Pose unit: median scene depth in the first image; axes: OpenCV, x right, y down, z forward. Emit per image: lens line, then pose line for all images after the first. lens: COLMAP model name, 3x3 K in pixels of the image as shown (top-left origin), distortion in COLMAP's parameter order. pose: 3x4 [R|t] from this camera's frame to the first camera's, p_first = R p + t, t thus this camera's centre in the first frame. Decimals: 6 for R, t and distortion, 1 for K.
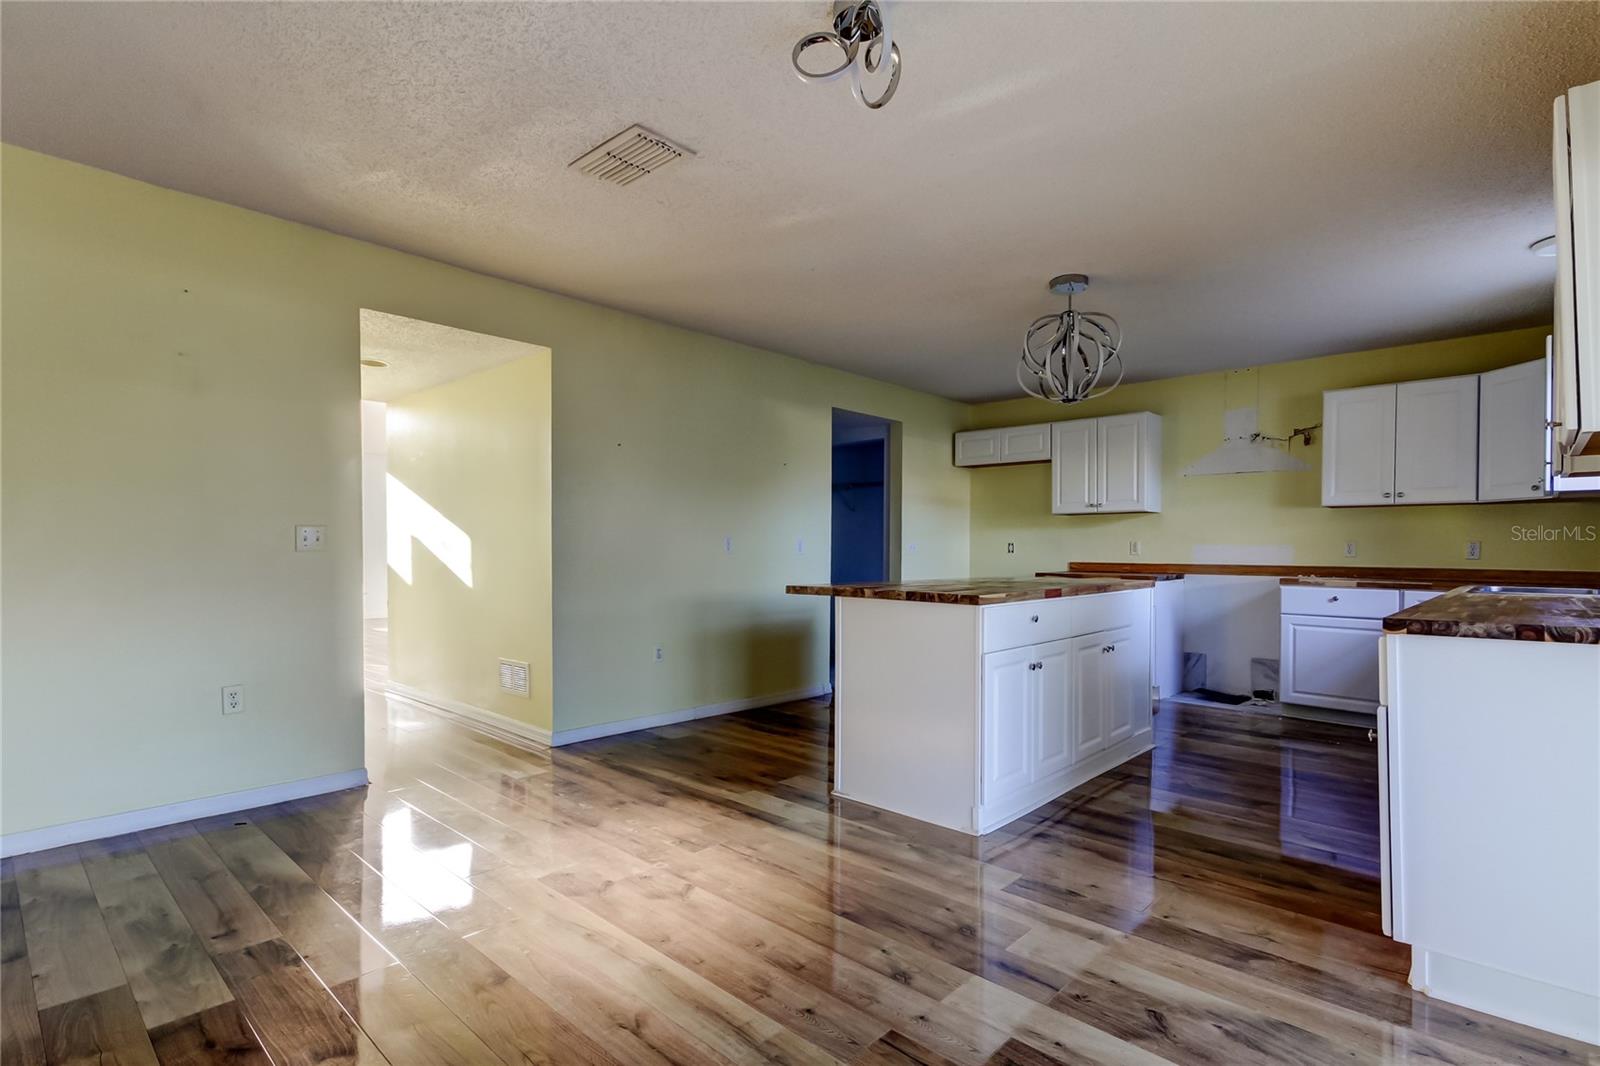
lens RADIAL K [[758.4, 0, 792.4], [0, 758.4, 545.0], [0, 0, 1]] dist [0.025414, -0.004718]
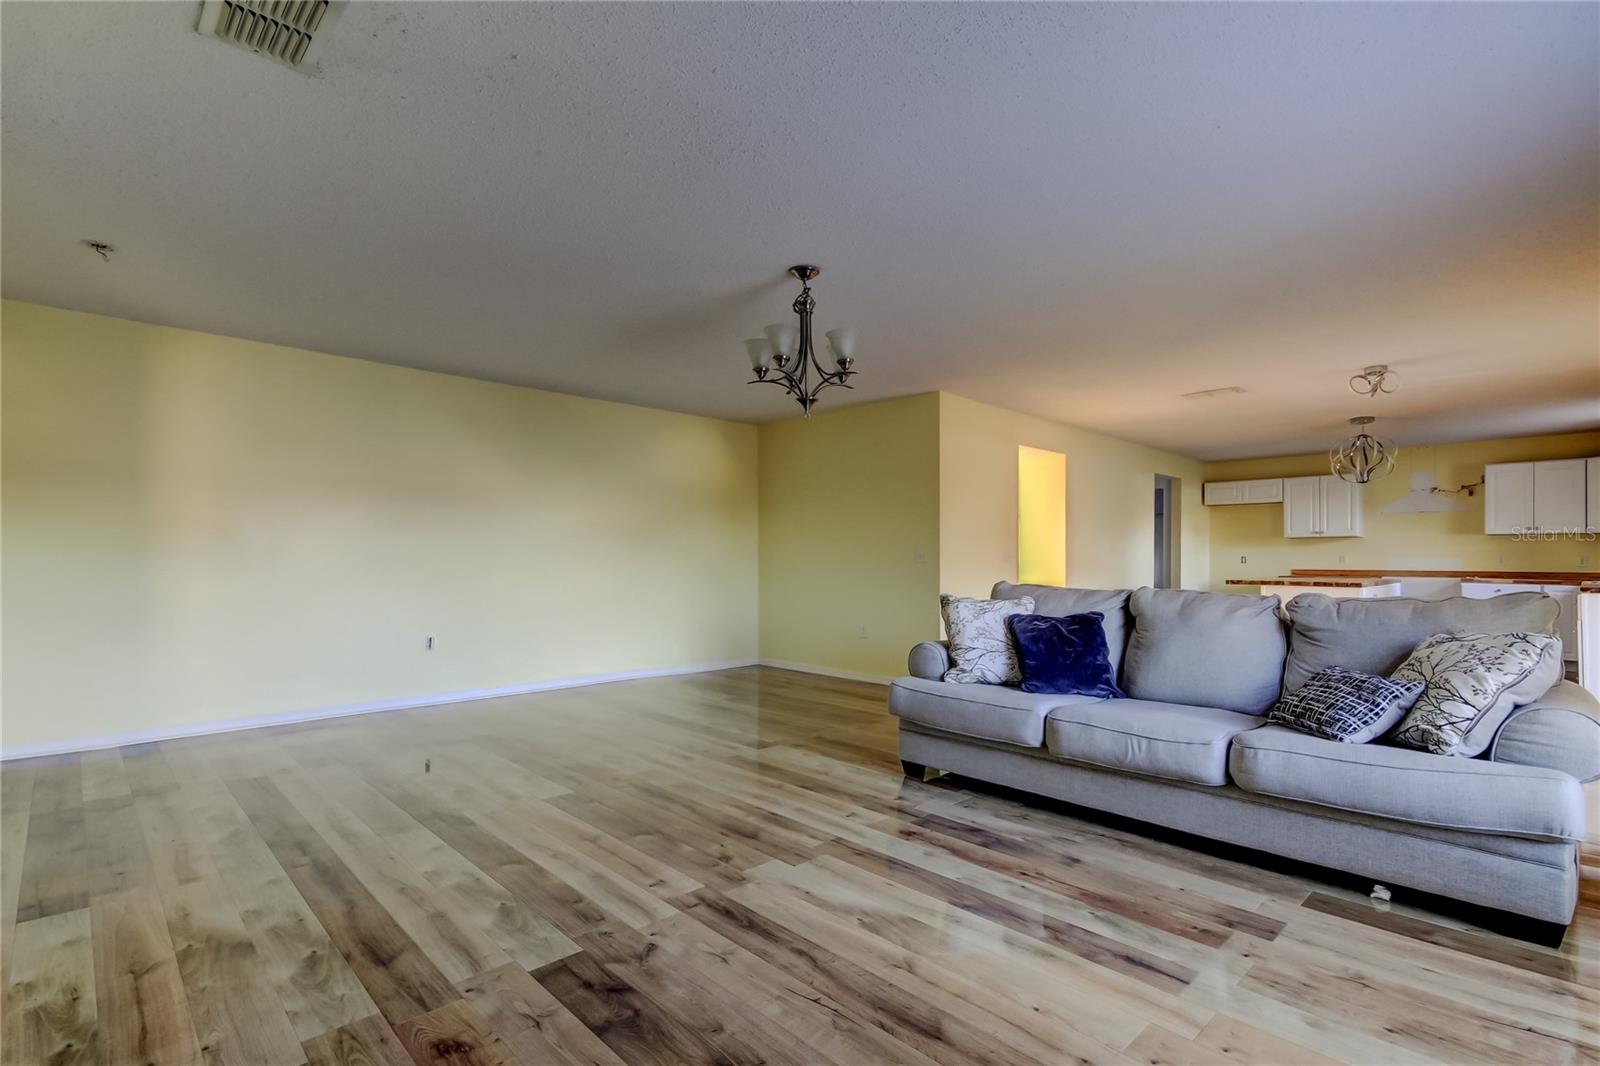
lens RADIAL K [[758.4, 0, 799.1], [0, 758.4, 547.6], [0, 0, 1]] dist [0.025414, -0.004718]
pose [[0.999249, -0.003809, -0.038551, -0.719781], [0.003304, 0.999908, -0.013157, -0.006132], [0.038597, 0.013020, 0.999170, -0.711318]]
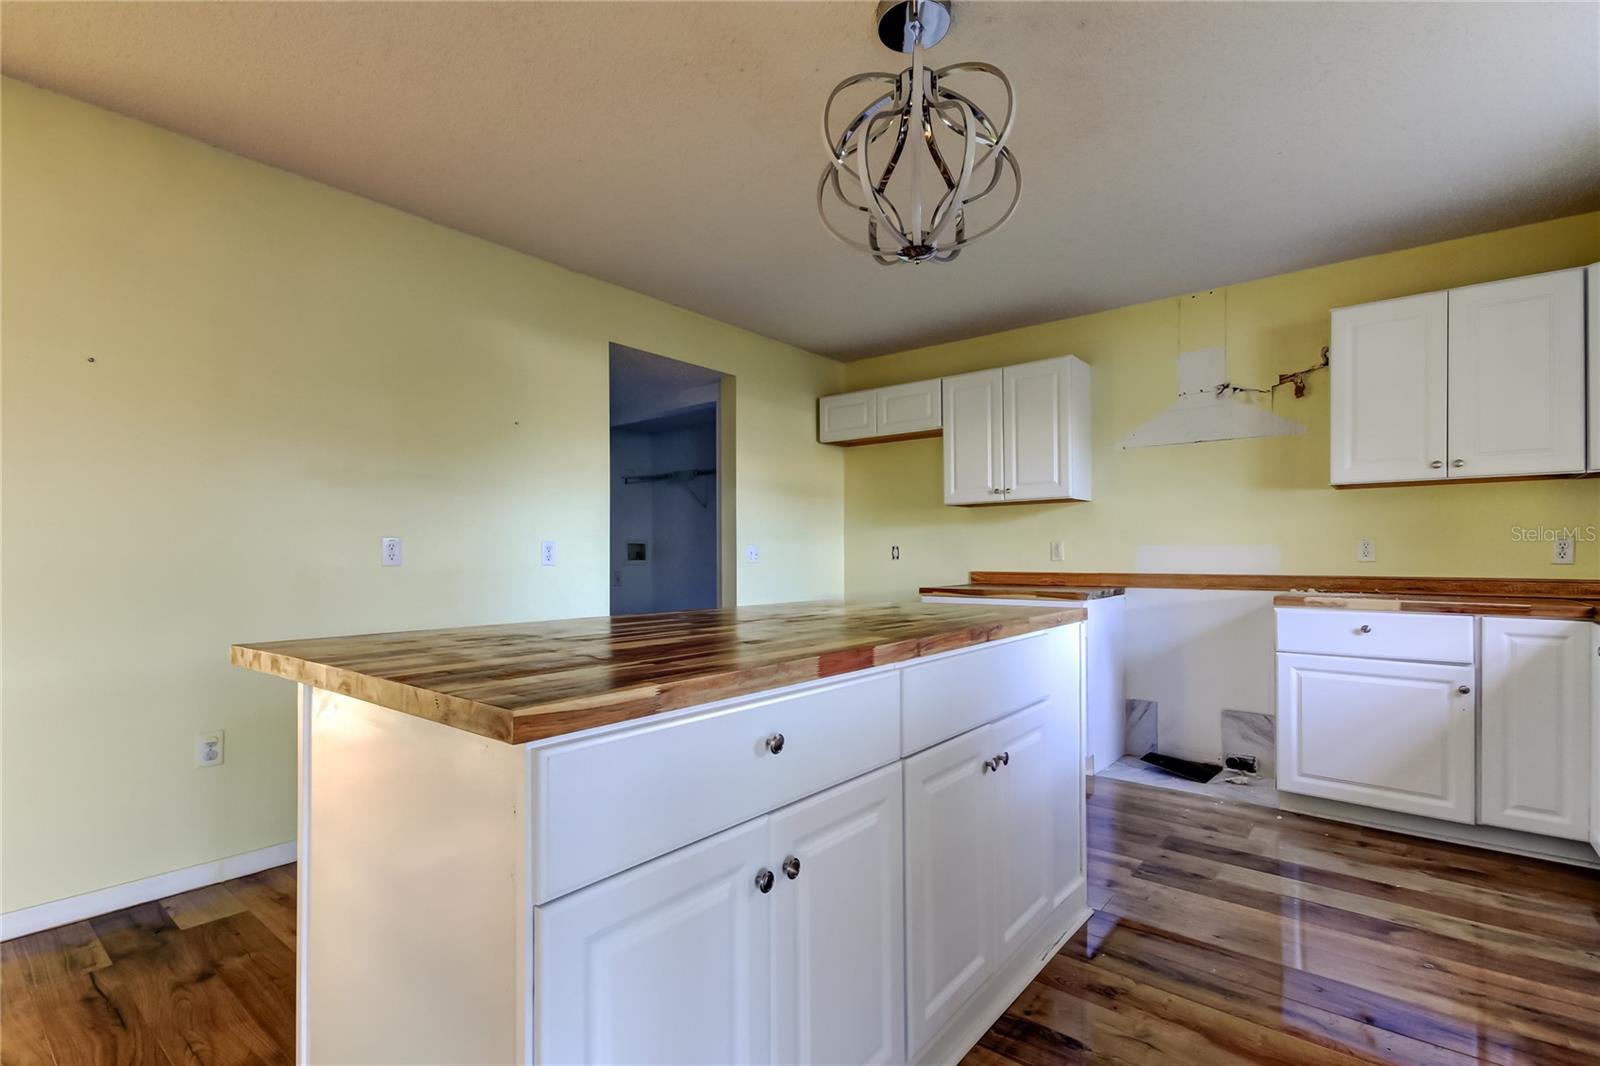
lens RADIAL K [[758.4, 0, 786.7], [0, 758.4, 540.8], [0, 0, 1]] dist [0.025414, -0.004718]
pose [[0.997330, -0.007054, 0.072687, 0.182910], [0.008214, 0.999843, -0.015674, 0.003777], [-0.072566, 0.016229, 0.997232, 0.388740]]
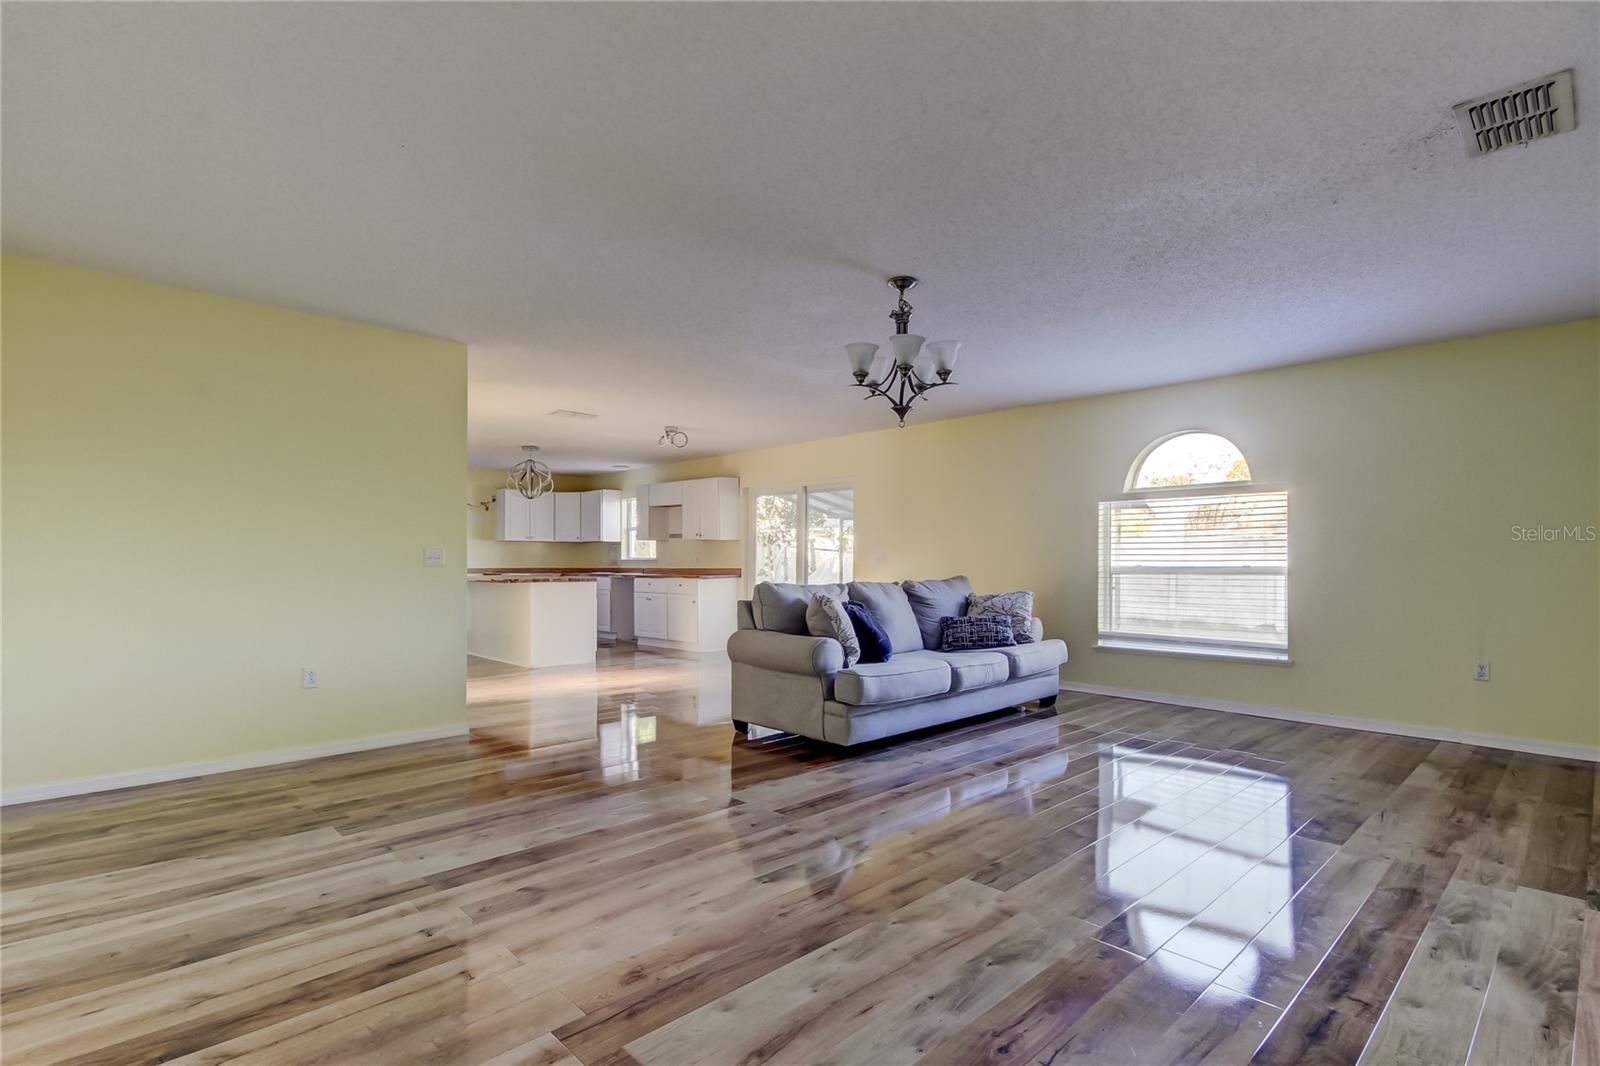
lens RADIAL K [[758.4, 0, 799.2], [0, 758.4, 557.8], [0, 0, 1]] dist [0.025414, -0.004718]
pose [[0.043222, -0.003603, 0.999059, -1.476088], [-0.005336, 0.999978, 0.003837, -0.014313], [-0.999051, -0.005497, 0.043202, 0.066563]]
